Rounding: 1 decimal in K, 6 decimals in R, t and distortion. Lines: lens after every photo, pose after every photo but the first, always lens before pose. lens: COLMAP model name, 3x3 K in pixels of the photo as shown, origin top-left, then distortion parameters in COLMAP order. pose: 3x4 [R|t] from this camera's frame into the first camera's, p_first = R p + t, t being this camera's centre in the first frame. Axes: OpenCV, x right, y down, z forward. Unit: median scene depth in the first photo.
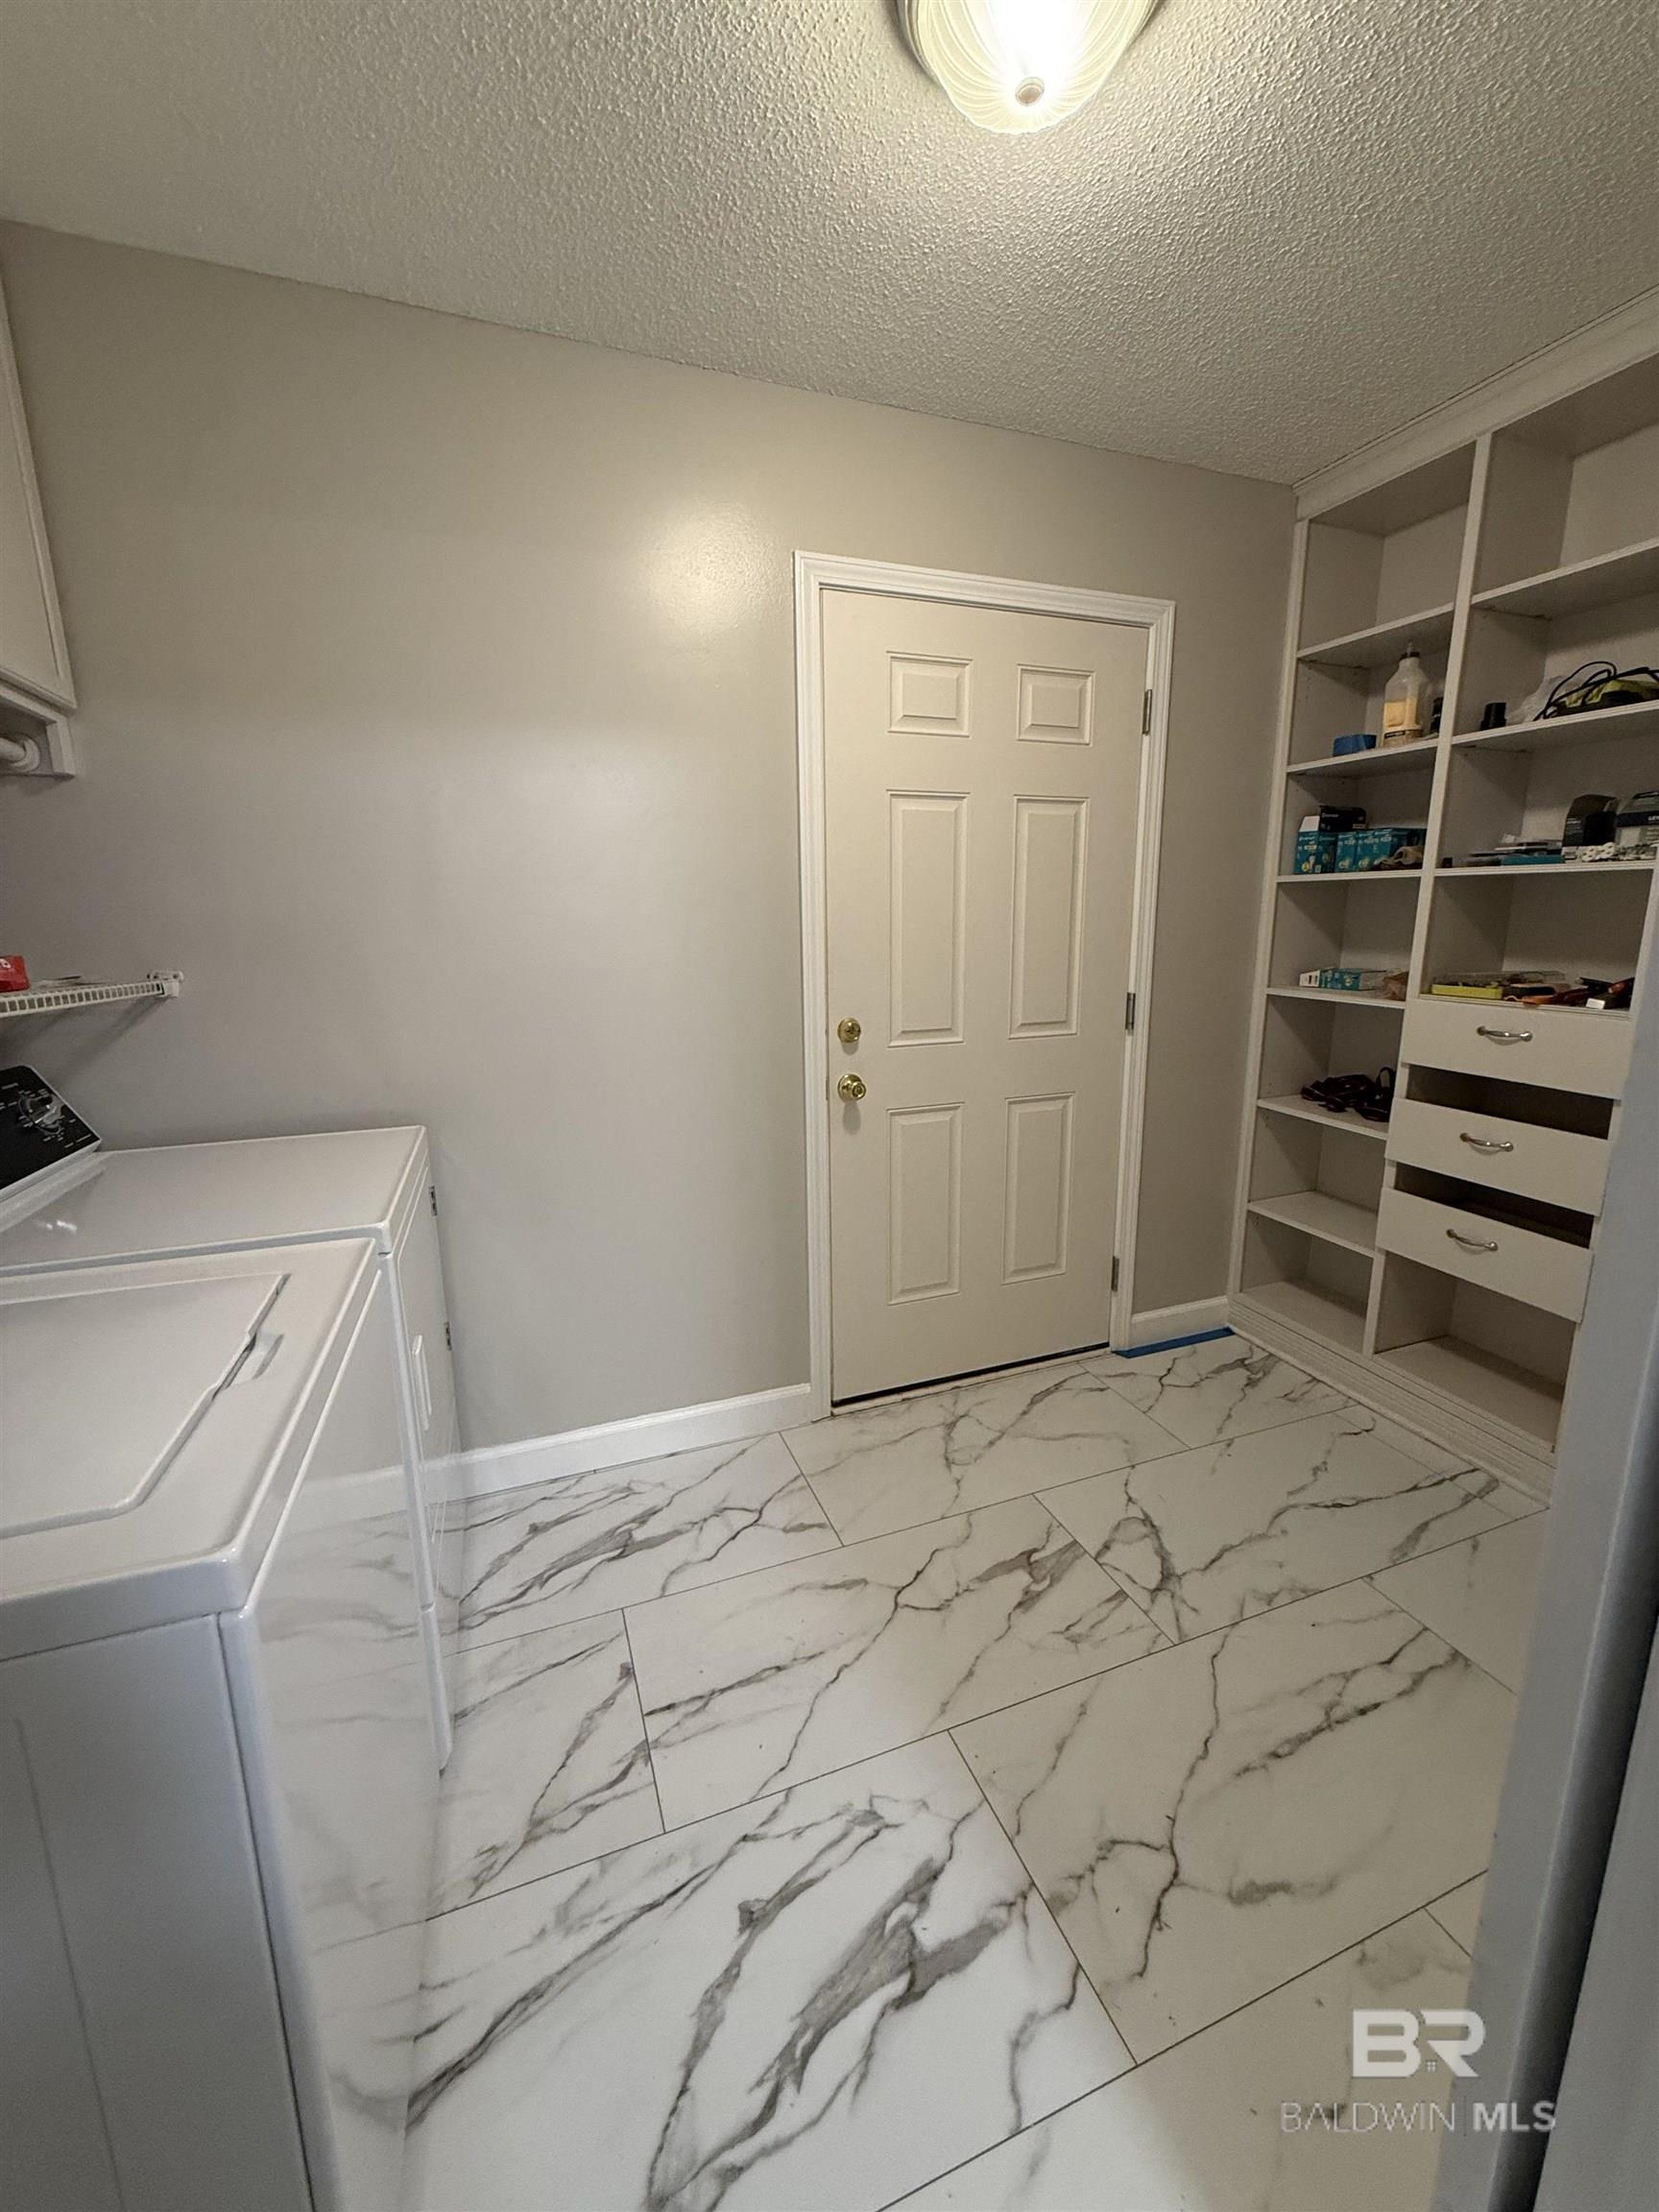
lens RADIAL K [[889.2, 0, 832.0], [0, 889.2, 1100.0], [0, 0, 1]] dist [0.001998, -0.000202]
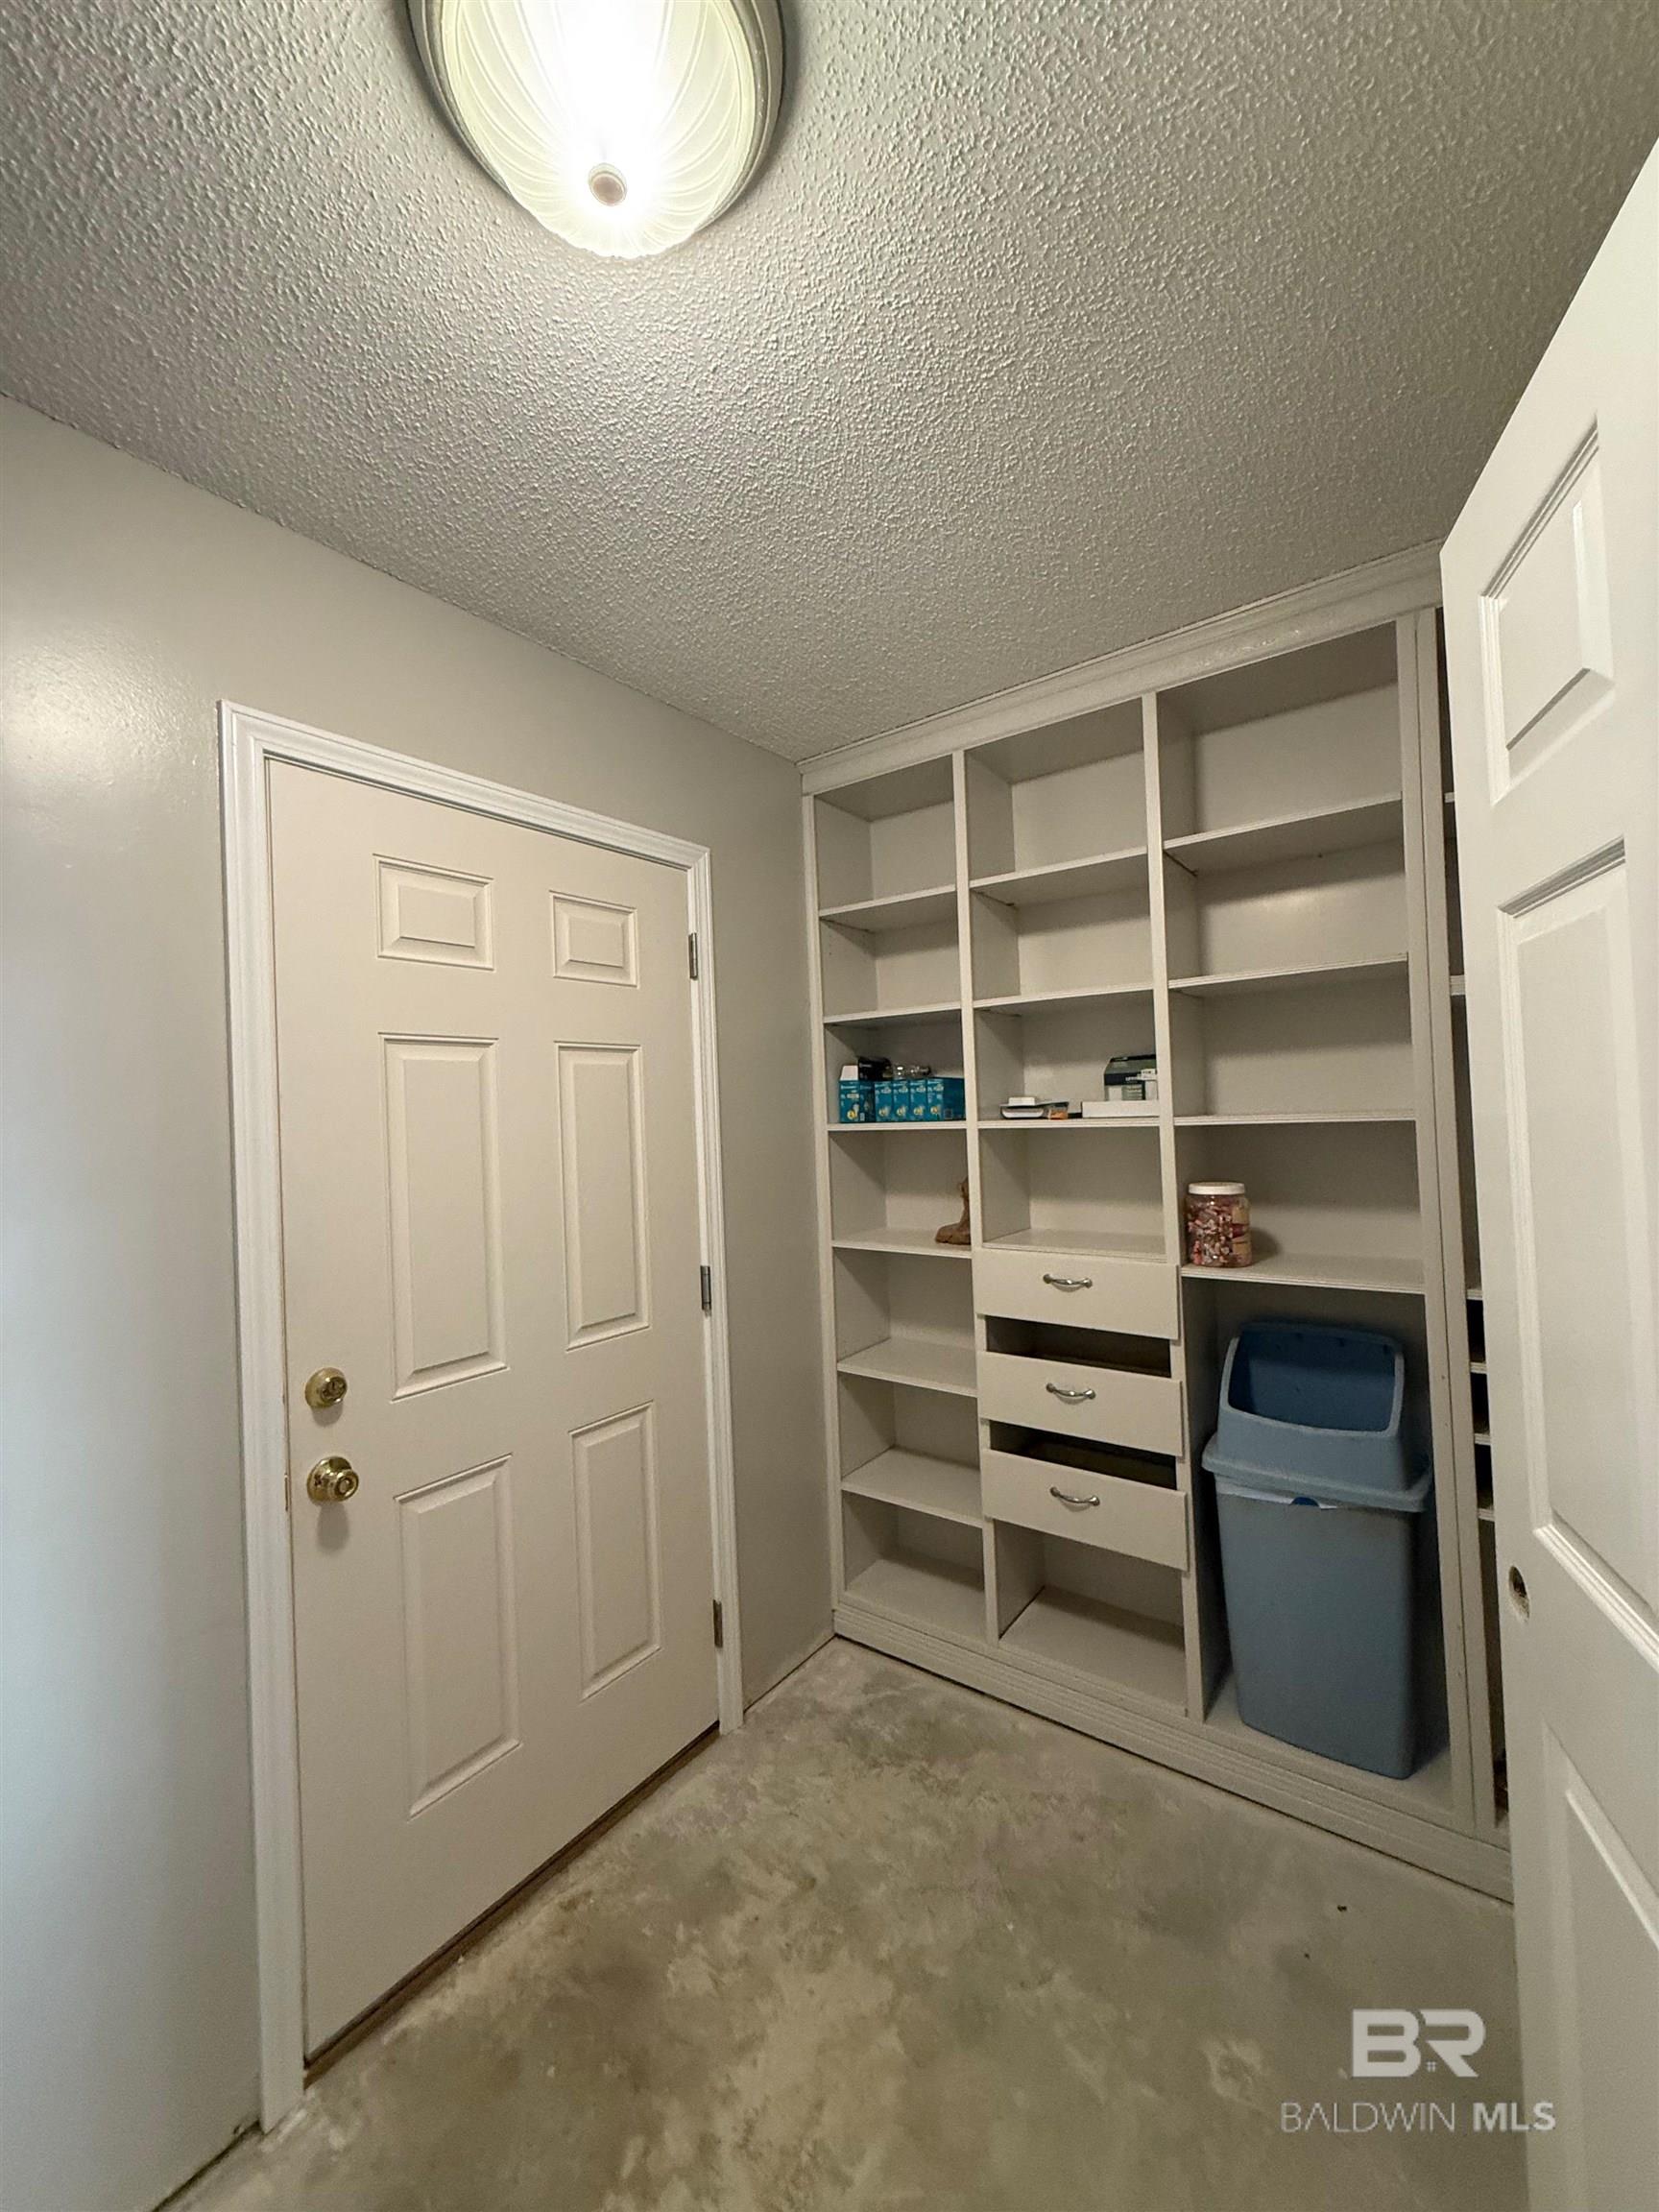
lens RADIAL K [[889.2, 0, 832.0], [0, 889.2, 1100.0], [0, 0, 1]] dist [0.001998, -0.000202]
pose [[0.842881, -0.012317, 0.537959, -0.014894], [0.137934, 0.971280, -0.193878, -0.099087], [-0.520122, 0.237619, 0.820372, 0.219260]]
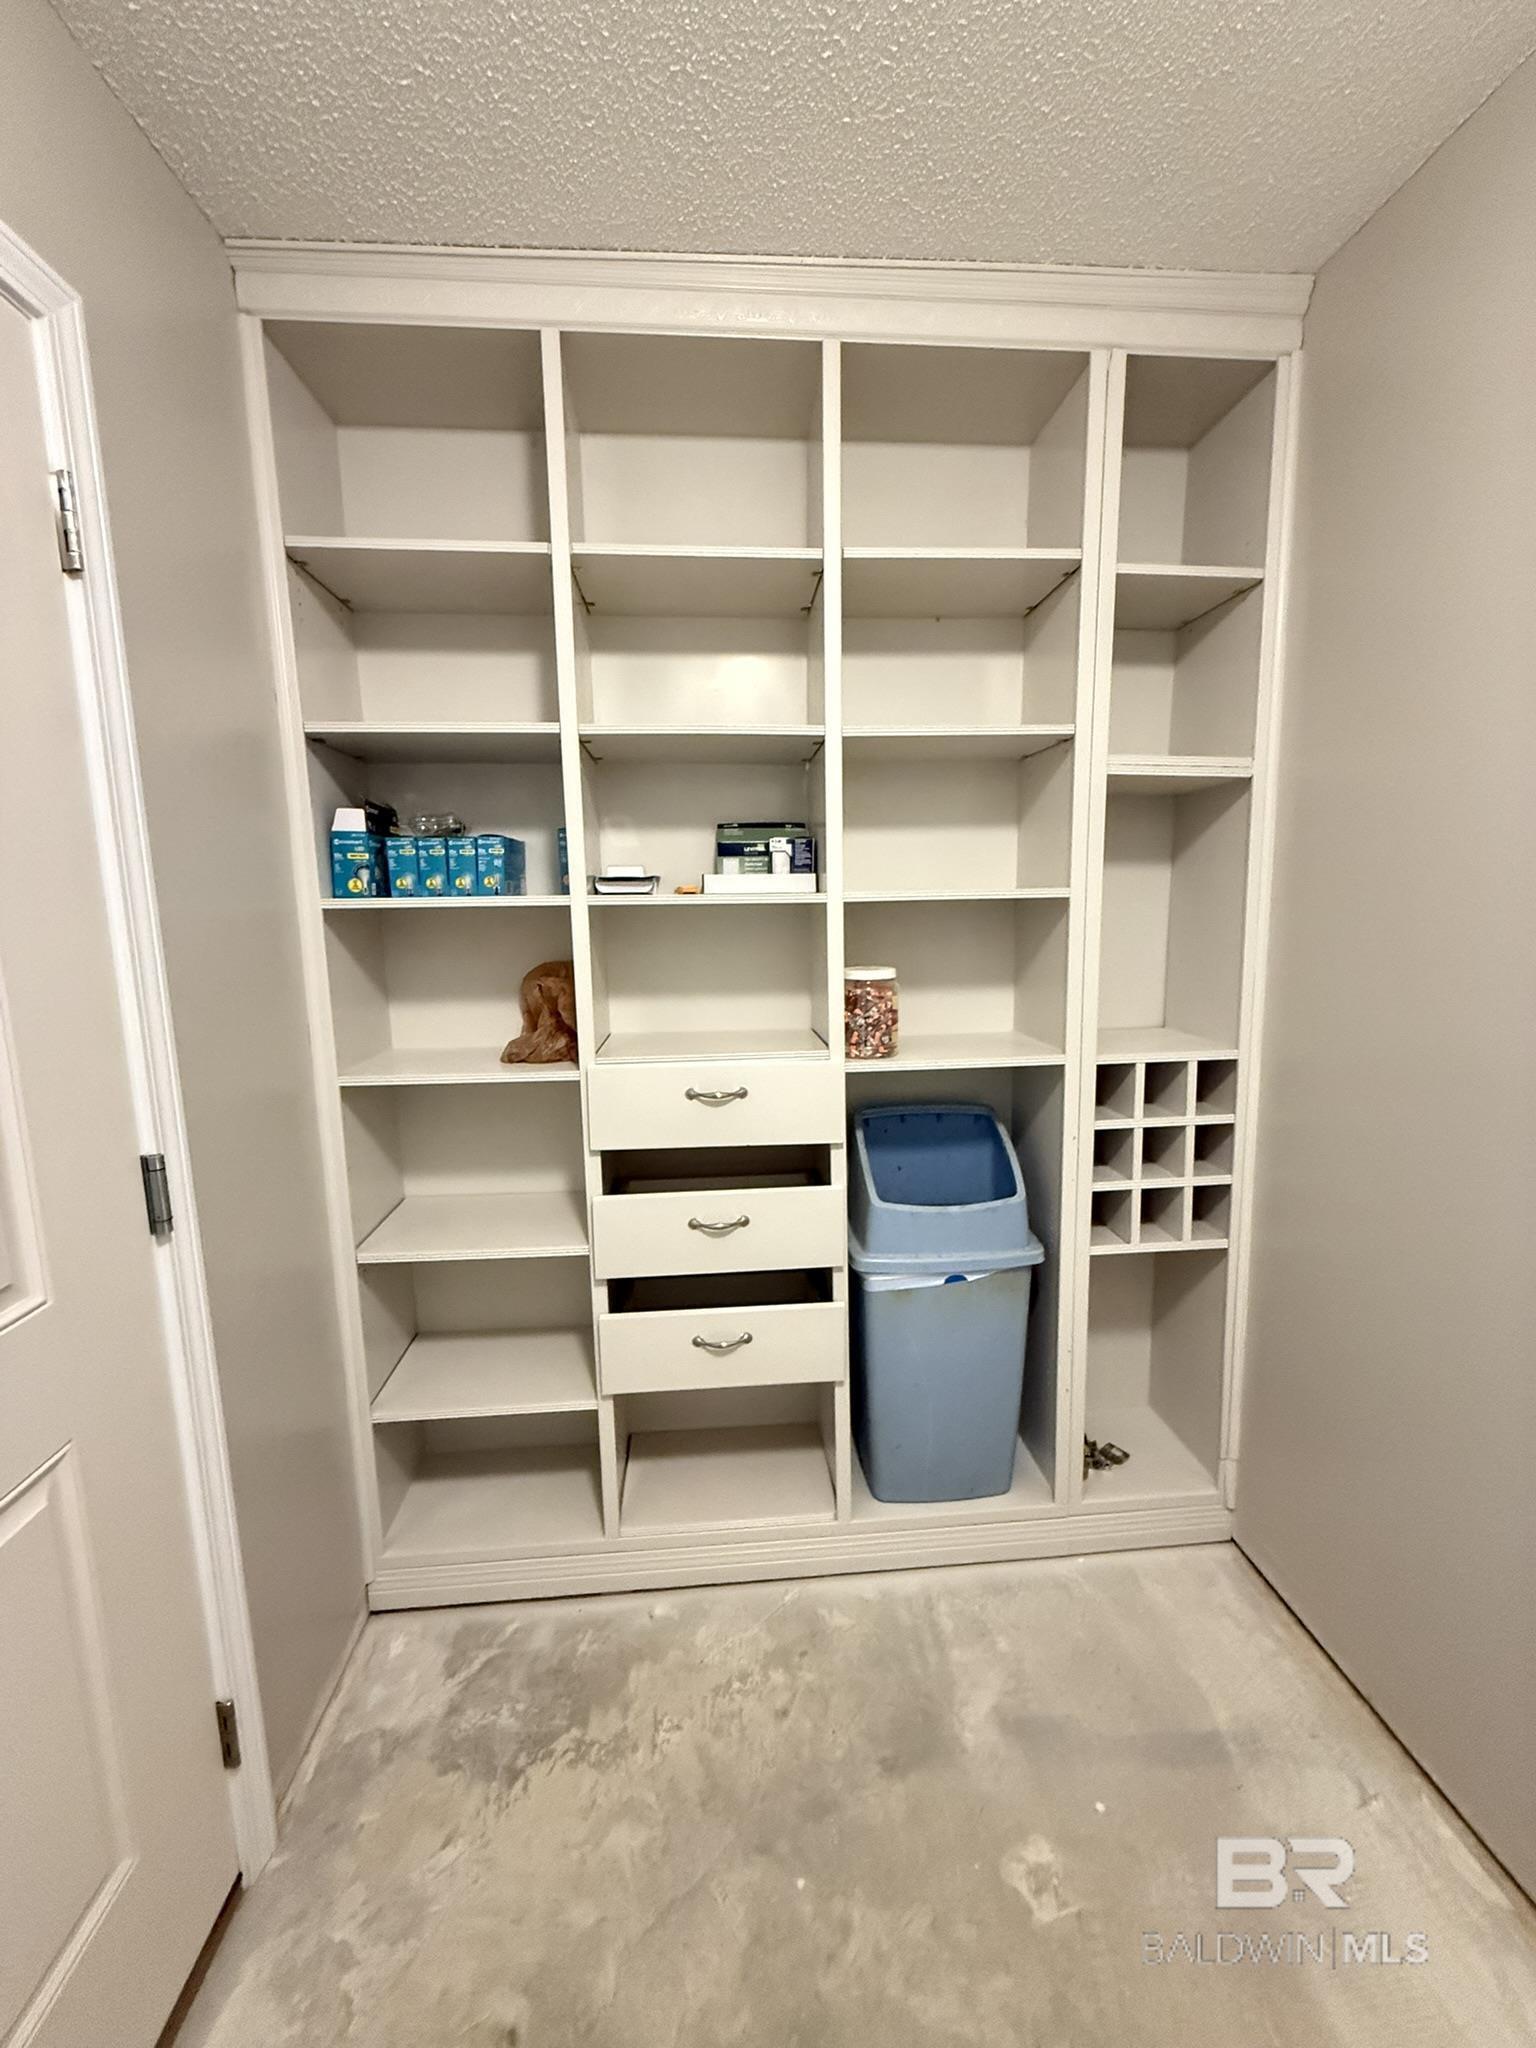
lens RADIAL K [[815.2, 0, 768.8], [0, 815.2, 1016.3], [0, 0, 1]] dist [-0.001434, 0.000349]
pose [[0.282160, -0.129079, 0.950644, 0.047140], [0.212999, 0.974605, 0.069113, -0.159904], [-0.935423, 0.182985, 0.302489, 0.609349]]
